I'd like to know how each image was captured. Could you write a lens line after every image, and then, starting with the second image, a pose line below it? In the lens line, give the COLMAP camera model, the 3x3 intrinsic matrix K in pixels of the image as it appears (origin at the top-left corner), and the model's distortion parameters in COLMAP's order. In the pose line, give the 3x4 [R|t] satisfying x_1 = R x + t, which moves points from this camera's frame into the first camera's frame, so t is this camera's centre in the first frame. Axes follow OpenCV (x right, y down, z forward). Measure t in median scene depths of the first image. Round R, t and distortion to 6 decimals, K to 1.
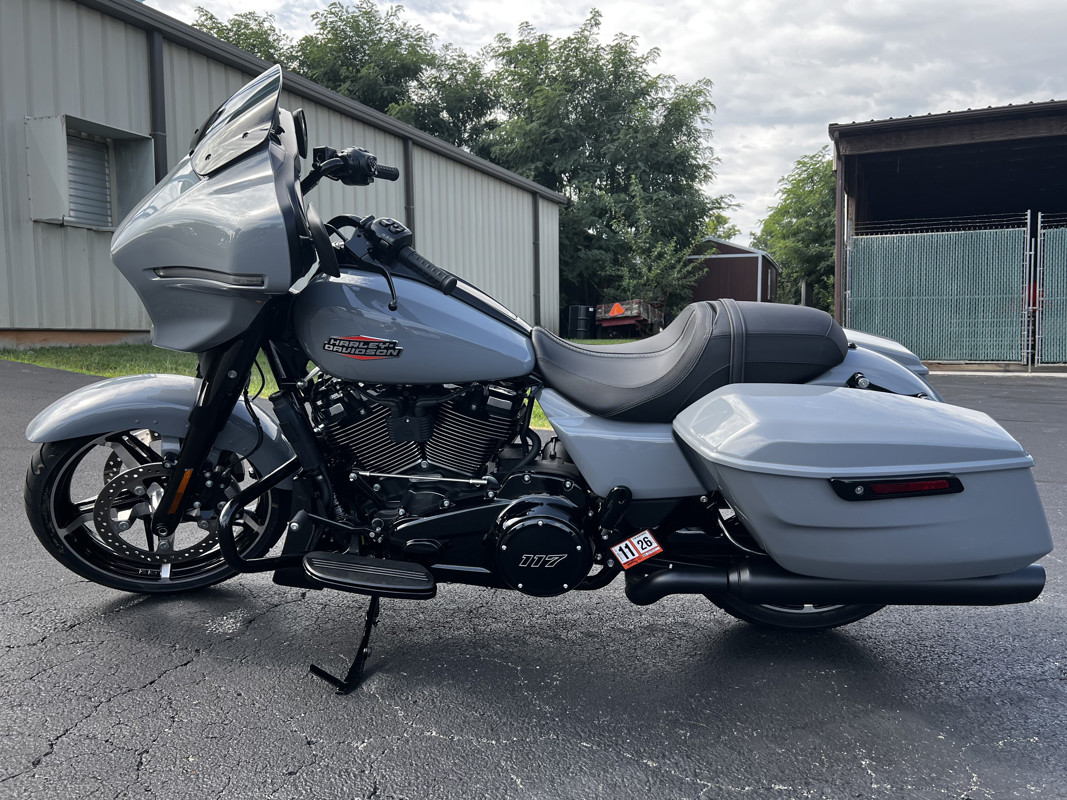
lens RADIAL K [[813.5, 0, 535.8], [0, 813.5, 398.9], [0, 0, 1]] dist [0.043421, -0.047675]
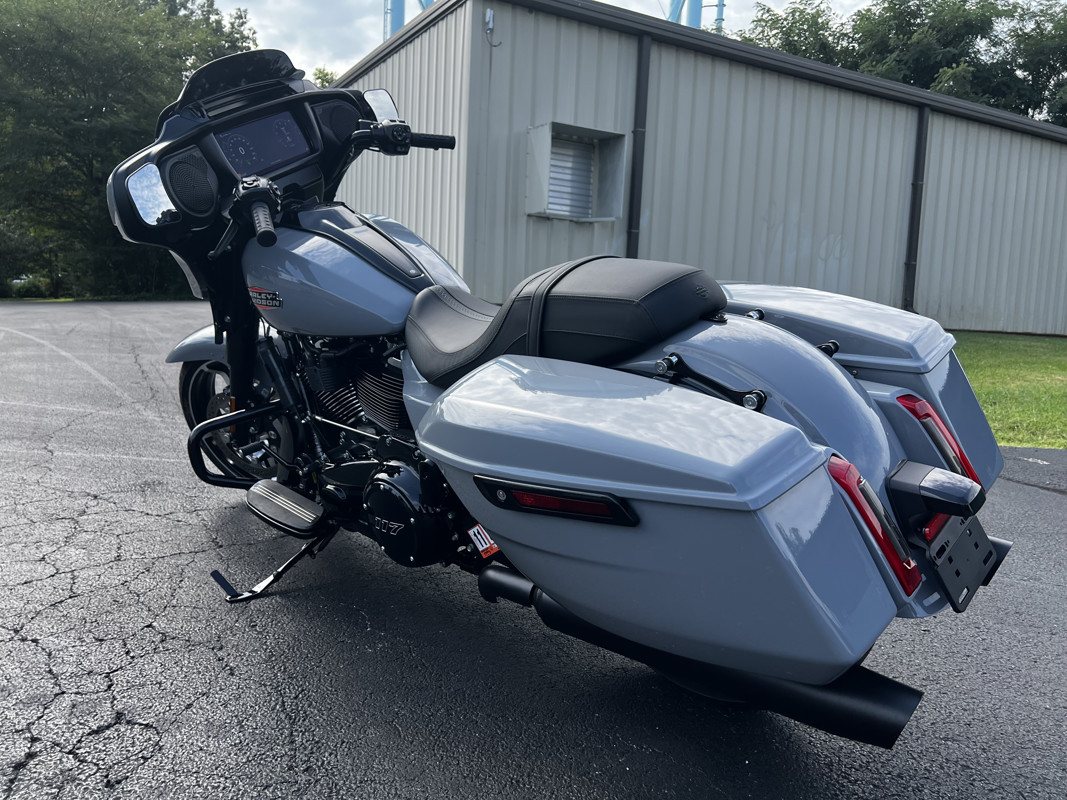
lens RADIAL K [[803.5, 0, 533.6], [0, 803.5, 420.0], [0, 0, 1]] dist [0.034591, -0.047472]
pose [[0.774720, 0.117384, -0.621313, 0.075049], [-0.093727, 0.993081, 0.070753, -0.001095], [0.625319, 0.003421, 0.780362, 0.037661]]
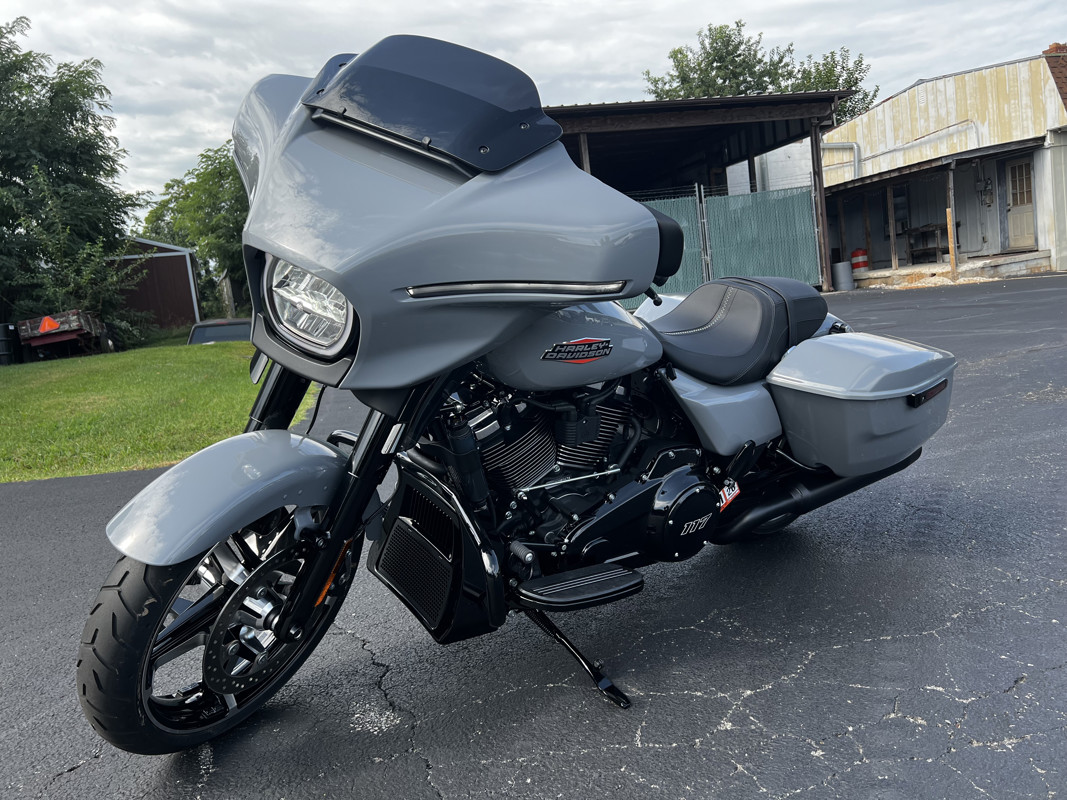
lens RADIAL K [[813.5, 0, 535.8], [0, 813.5, 398.9], [0, 0, 1]] dist [0.043421, -0.047675]
pose [[0.740398, -0.166760, 0.651154, -0.086806], [0.163011, 0.984364, 0.066742, -0.007854], [-0.652103, 0.056730, 0.756005, 0.031336]]
